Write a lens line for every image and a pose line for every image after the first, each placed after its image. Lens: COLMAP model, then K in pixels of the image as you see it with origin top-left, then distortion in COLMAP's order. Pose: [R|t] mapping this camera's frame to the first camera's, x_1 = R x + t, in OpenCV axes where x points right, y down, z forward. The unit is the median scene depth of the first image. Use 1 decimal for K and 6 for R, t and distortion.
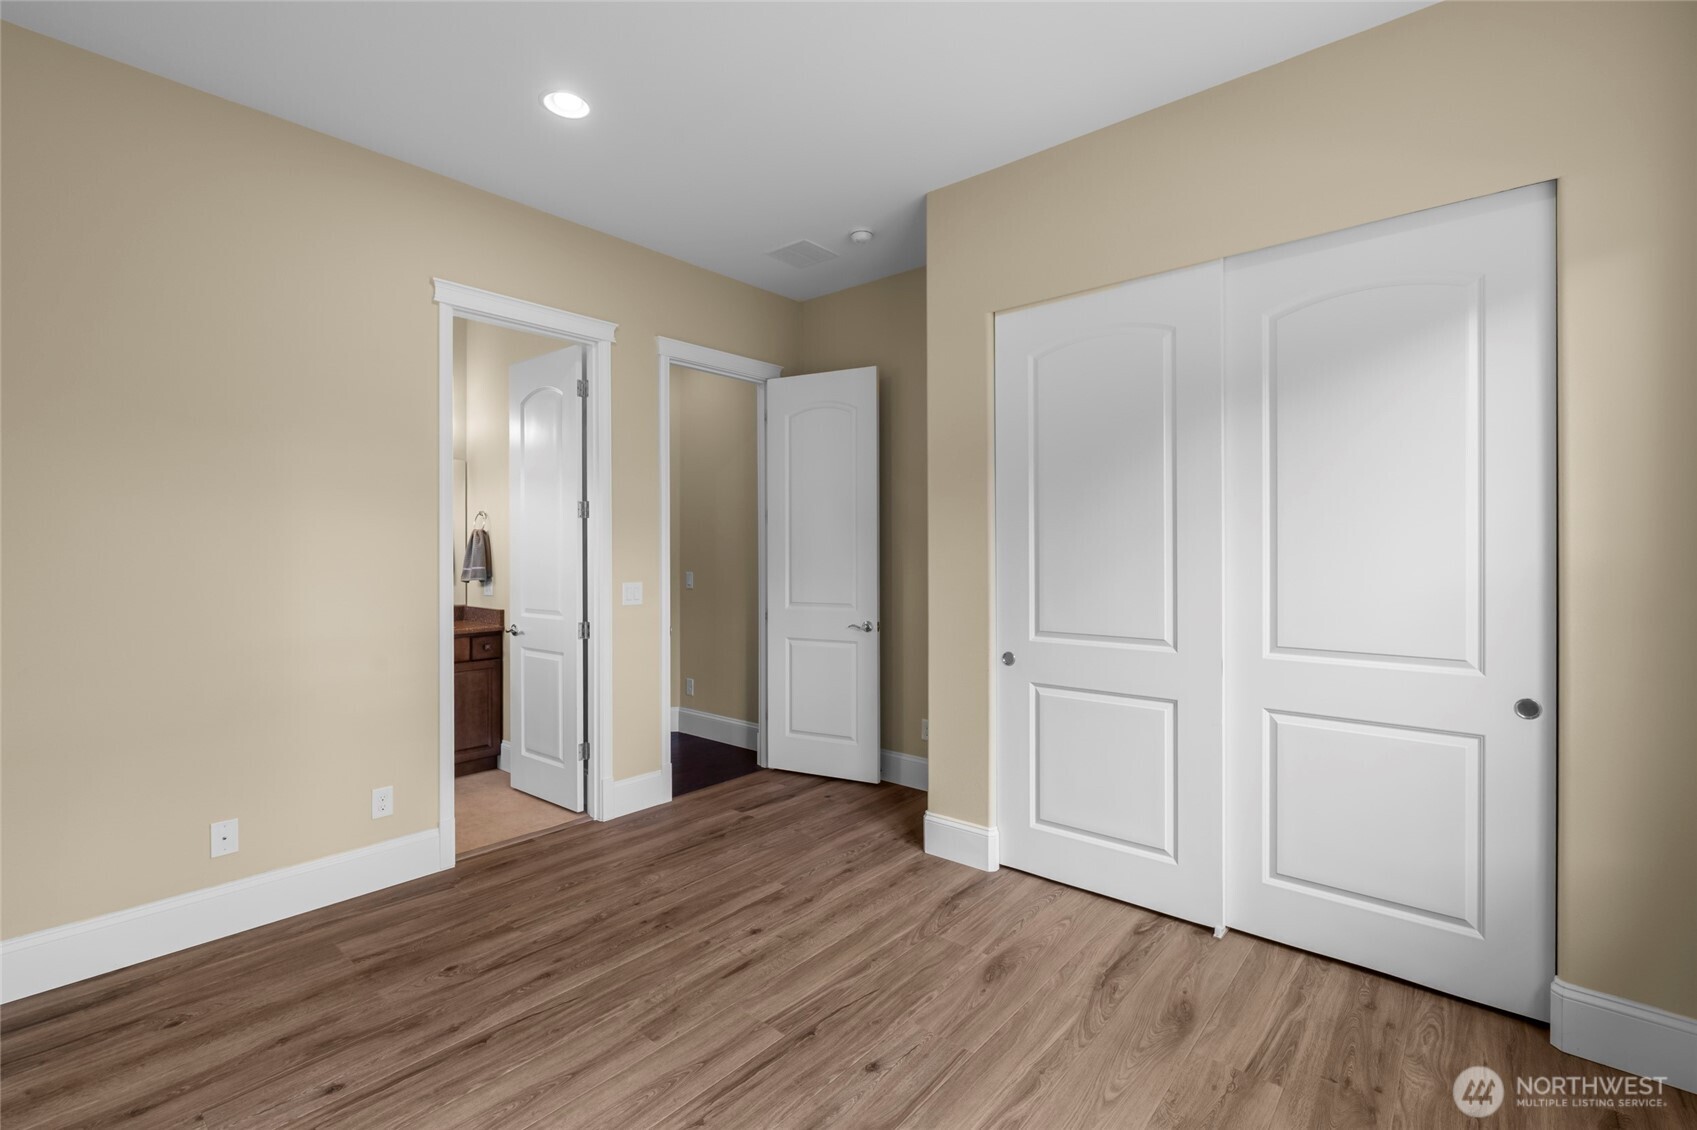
lens RADIAL K [[759.7, 0, 848.5], [0, 759.7, 565.0], [0, 0, 1]] dist [-0.000983, 0.000083]
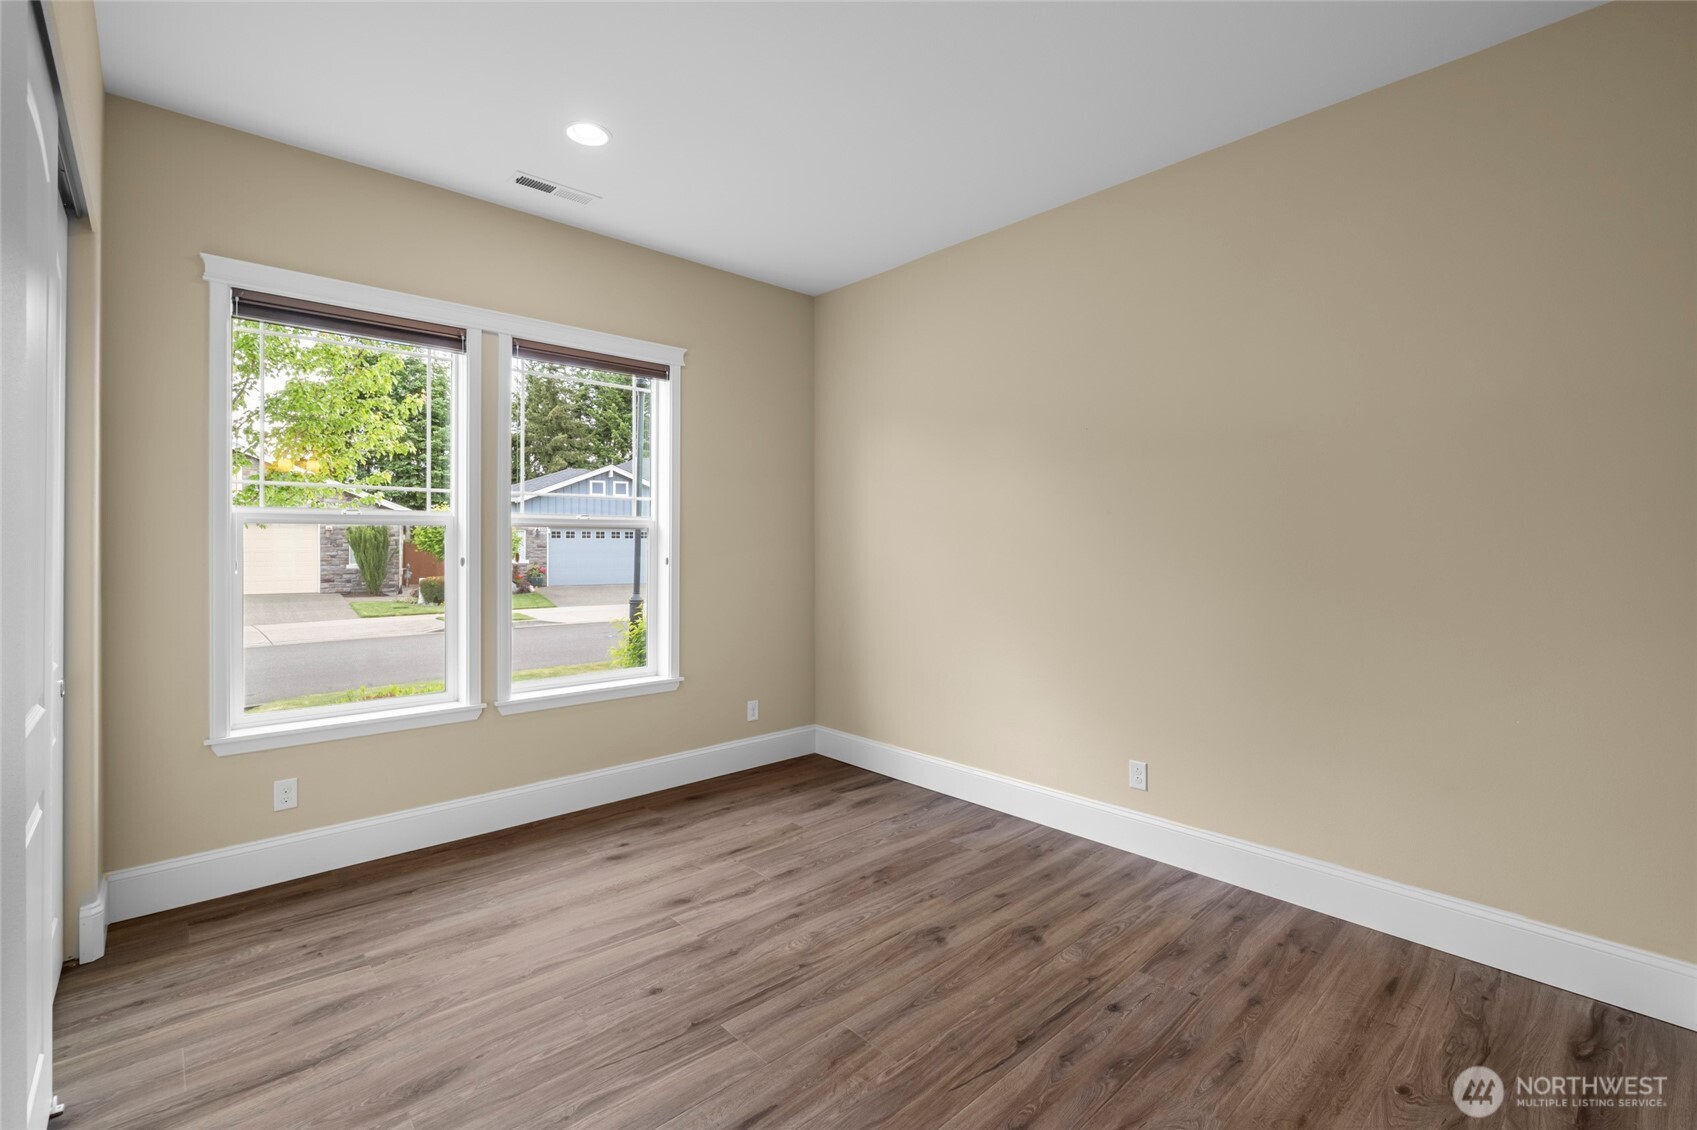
lens RADIAL K [[765.3, 0, 845.9], [0, 765.3, 527.9], [0, 0, 1]] dist [-0.004636, 0.000551]
pose [[-0.992944, 0.001647, 0.118576, -0.365050], [0.000922, 0.999981, -0.006172, -0.033489], [-0.118584, -0.006019, -0.992926, 1.964789]]
